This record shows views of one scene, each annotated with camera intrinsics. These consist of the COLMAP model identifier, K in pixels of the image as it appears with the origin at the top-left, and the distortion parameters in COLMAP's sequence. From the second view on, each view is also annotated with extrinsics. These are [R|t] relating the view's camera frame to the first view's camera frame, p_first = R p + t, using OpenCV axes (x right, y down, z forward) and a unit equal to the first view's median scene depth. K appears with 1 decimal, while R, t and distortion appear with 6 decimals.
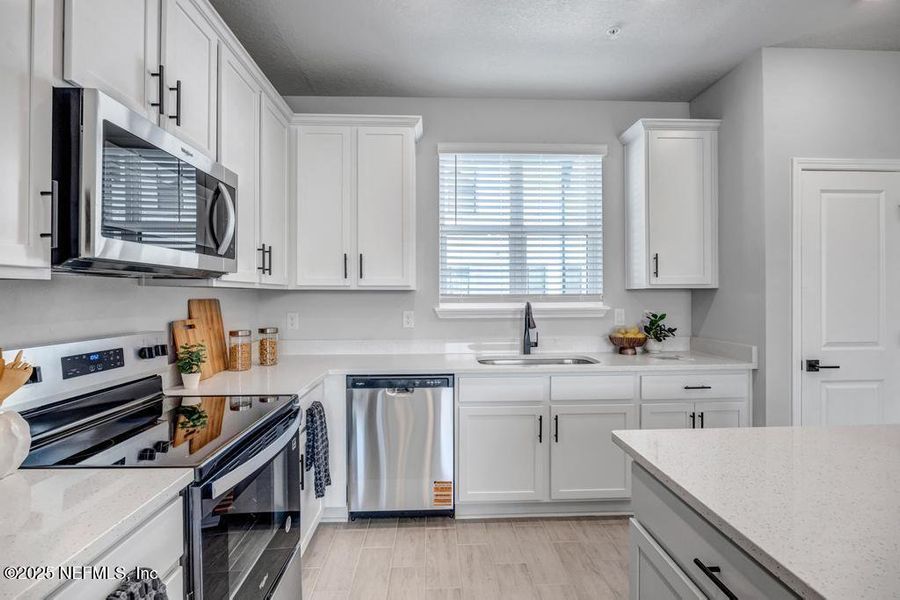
lens RADIAL K [[426.5, 0, 448.1], [0, 426.5, 295.5], [0, 0, 1]] dist [-0.017183, 0.000061]
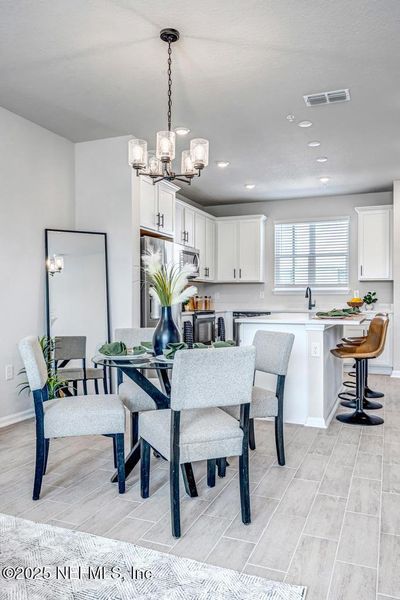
lens RADIAL K [[468.3, 0, 200.0], [0, 468.3, 300.0], [0, 0, 1]] dist [0.002616, 0.000958]
pose [[0.914839, 0.003714, -0.403802, 0.768008], [-0.003061, 0.999993, 0.002263, 0.093720], [0.403808, -0.000834, 0.914844, -1.820456]]
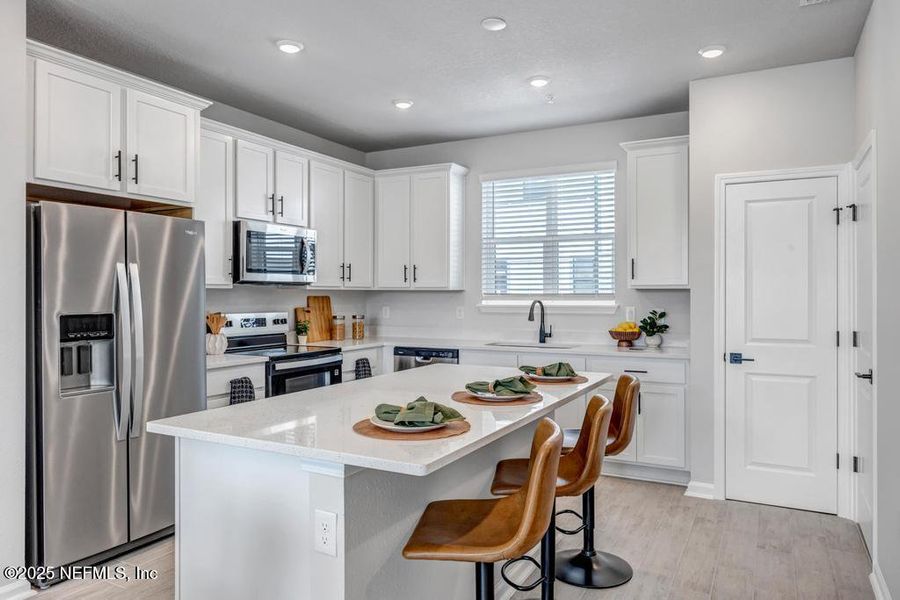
lens RADIAL K [[615.3, 0, 450.2], [0, 615.3, 294.6], [0, 0, 1]] dist [-0.000409, 0.000641]
pose [[0.868281, 0.003821, -0.496058, 0.950457], [-0.002922, 0.999992, 0.002588, -0.004159], [0.496064, -0.000798, 0.868285, -0.747274]]
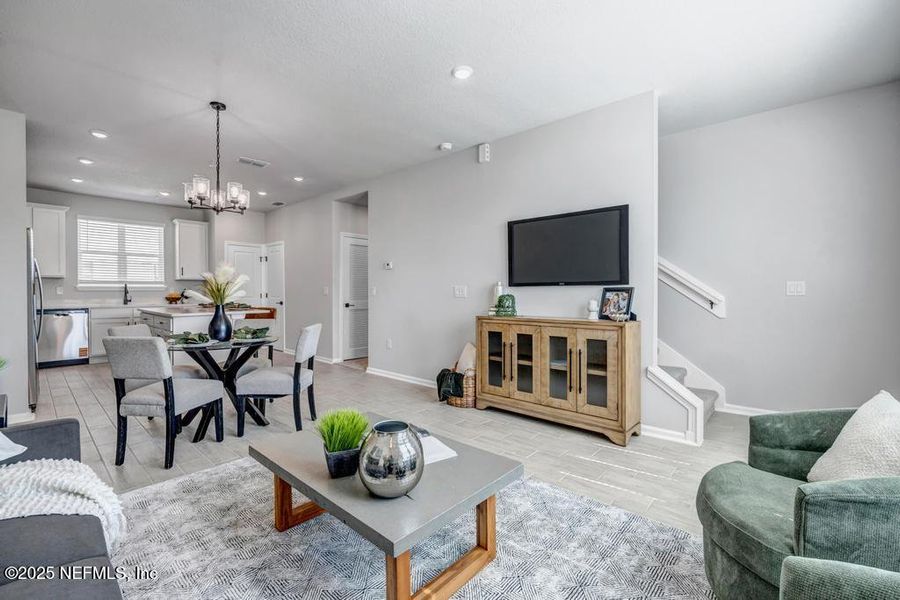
lens RADIAL K [[394.2, 0, 446.4], [0, 394.2, 296.1], [0, 0, 1]] dist [-0.001399, -0.000226]
pose [[0.700403, -0.004055, 0.713737, -0.170669], [-0.003087, 0.999957, 0.008711, 0.071556], [-0.713741, -0.008304, 0.700360, -2.270817]]
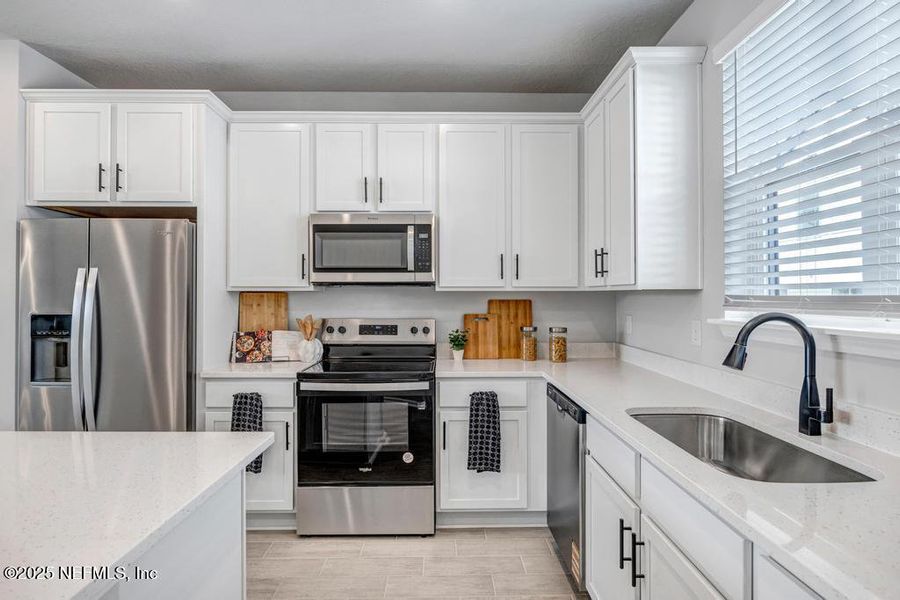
lens RADIAL K [[426.9, 0, 445.0], [0, 426.9, 297.9], [0, 0, 1]] dist [-0.006891, -0.000292]
pose [[-0.033512, -0.002194, -0.999436, 0.653942], [-0.000494, 0.999998, -0.002179, 0.004135], [0.999438, 0.000421, -0.033513, 0.746137]]
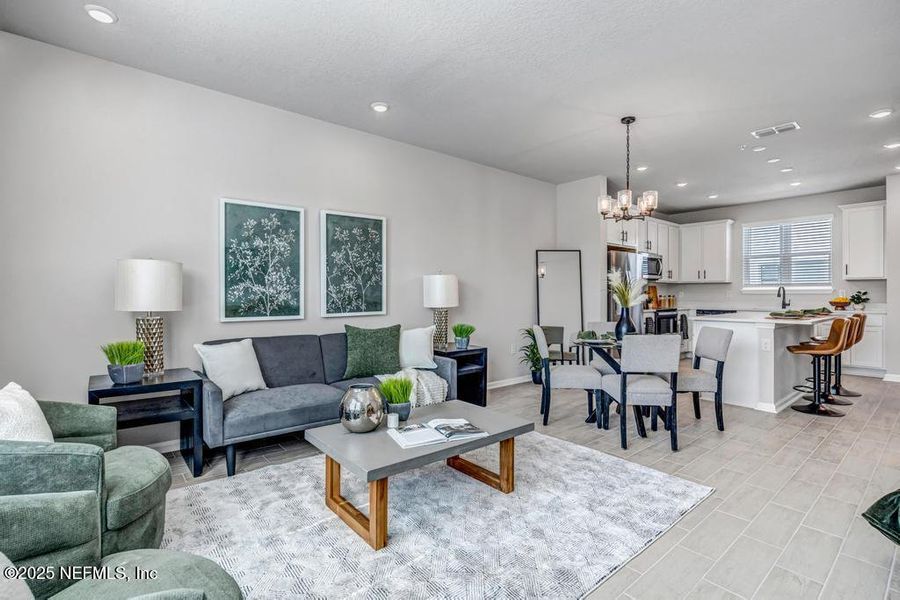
lens RADIAL K [[426.9, 0, 445.0], [0, 426.9, 297.9], [0, 0, 1]] dist [-0.006891, -0.000292]
pose [[0.613654, 0.009366, -0.789519, 1.031010], [-0.000831, 0.999937, 0.011216, 0.061175], [0.789574, -0.006226, 0.613623, -2.237745]]
